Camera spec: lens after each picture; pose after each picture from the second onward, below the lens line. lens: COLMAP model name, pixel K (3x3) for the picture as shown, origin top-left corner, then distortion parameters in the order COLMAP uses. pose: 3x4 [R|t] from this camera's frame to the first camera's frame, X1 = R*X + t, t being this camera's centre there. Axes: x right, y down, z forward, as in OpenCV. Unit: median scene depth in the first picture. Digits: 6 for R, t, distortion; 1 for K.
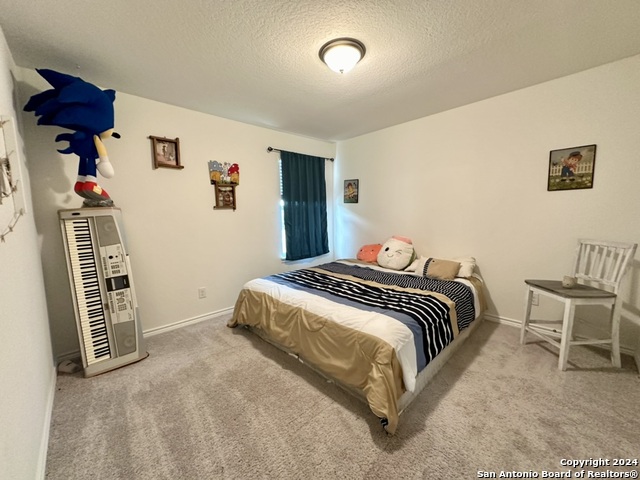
lens RADIAL K [[256.1, 0, 320.0], [0, 256.1, 239.4], [0, 0, 1]] dist [-0.003549, 0.000926]
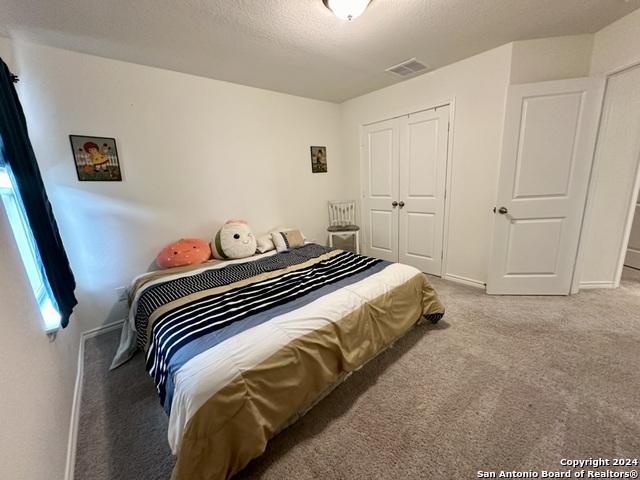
lens RADIAL K [[256.1, 0, 320.9], [0, 256.1, 240.8], [0, 0, 1]] dist [-0.003549, 0.000926]
pose [[0.045603, -0.211269, 0.976364, -0.717171], [0.158405, 0.966544, 0.201745, -0.096363], [-0.986321, 0.145460, 0.077543, 0.896566]]
